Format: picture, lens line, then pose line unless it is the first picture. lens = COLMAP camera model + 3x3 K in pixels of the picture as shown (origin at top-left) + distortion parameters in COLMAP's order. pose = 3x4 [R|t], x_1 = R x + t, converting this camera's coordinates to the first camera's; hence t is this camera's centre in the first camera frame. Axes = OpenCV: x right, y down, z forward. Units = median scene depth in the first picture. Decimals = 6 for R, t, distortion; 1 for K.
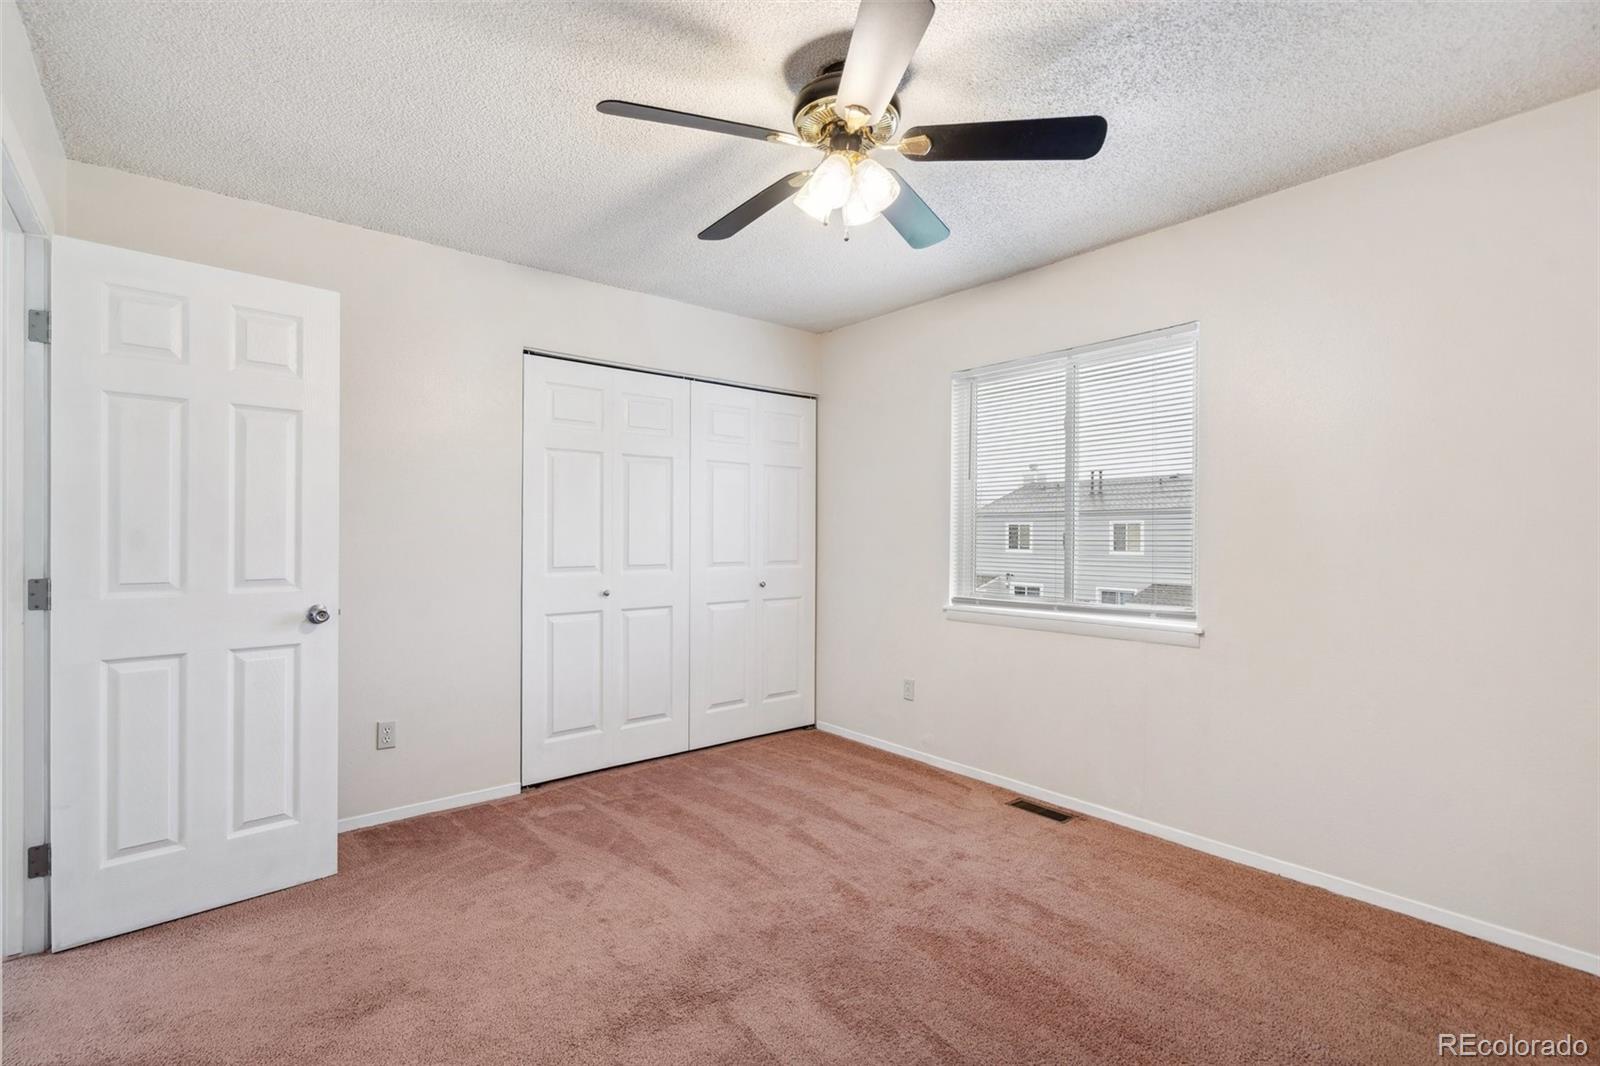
lens RADIAL K [[744.4, 0, 797.9], [0, 744.4, 536.9], [0, 0, 1]] dist [0.003336, 0.000451]
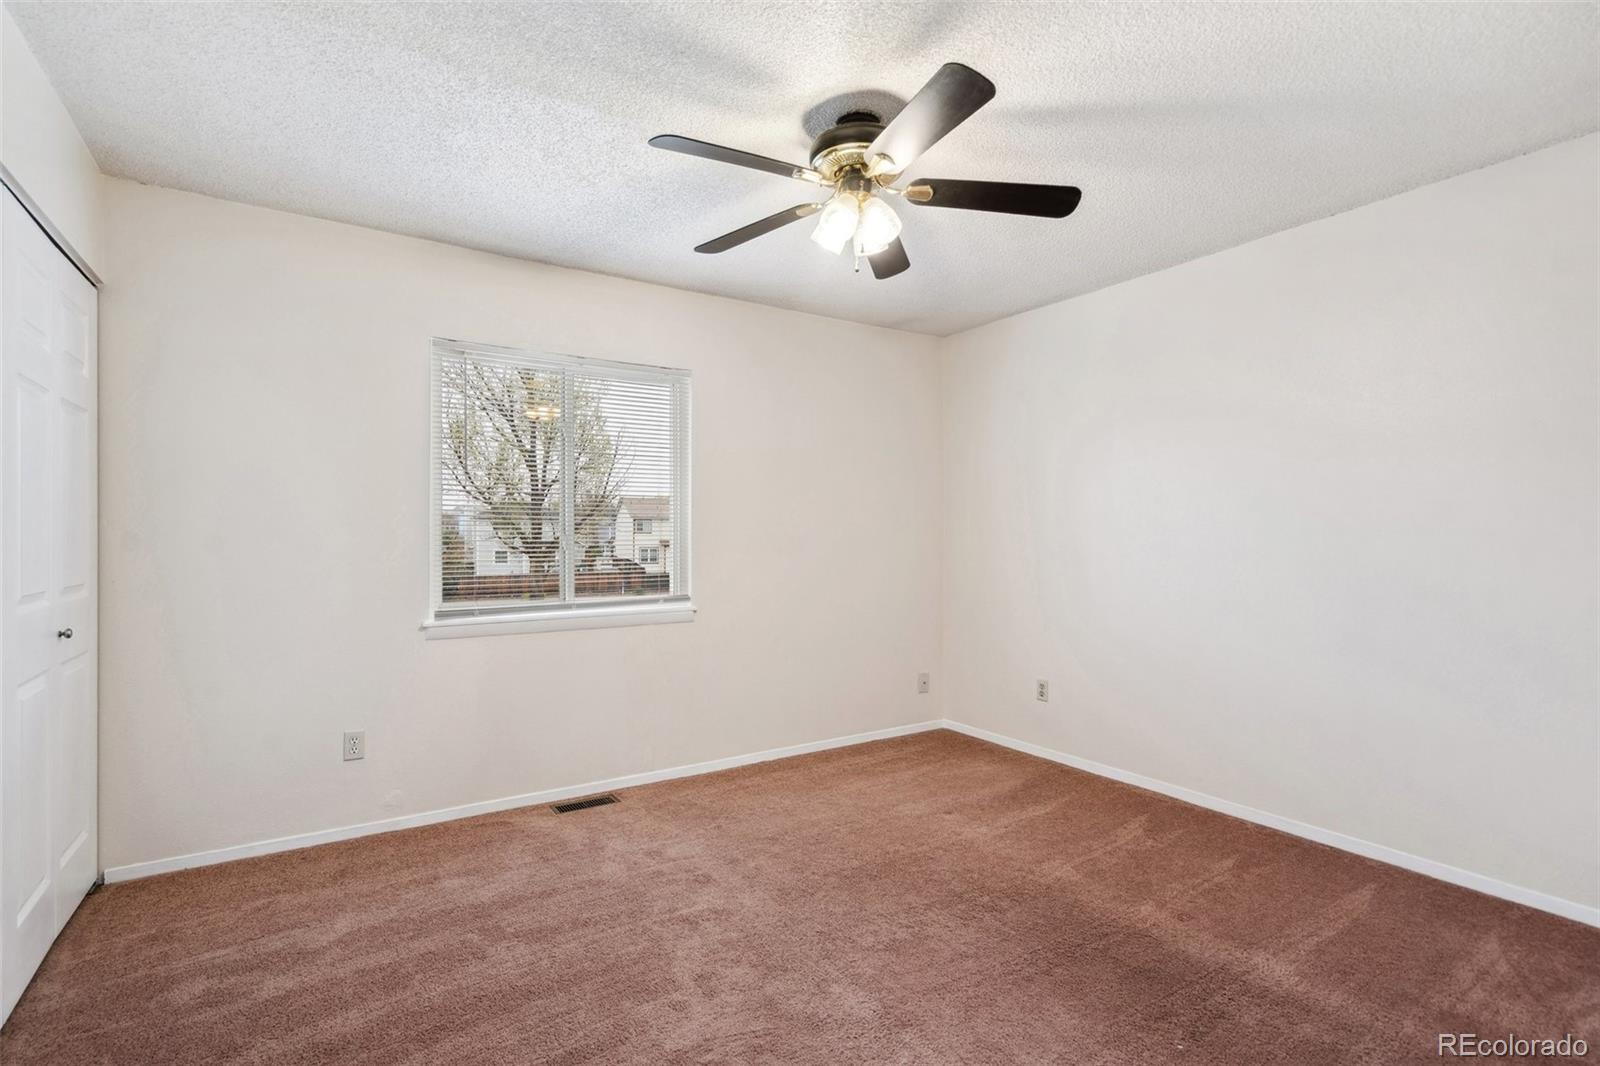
lens RADIAL K [[744.4, 0, 803.8], [0, 744.4, 532.9], [0, 0, 1]] dist [0.003336, 0.000451]
pose [[0.112046, -0.006063, 0.993685, -0.642940], [-0.002174, 0.999977, 0.006347, -0.013225], [-0.993701, -0.002871, 0.112030, 0.574800]]
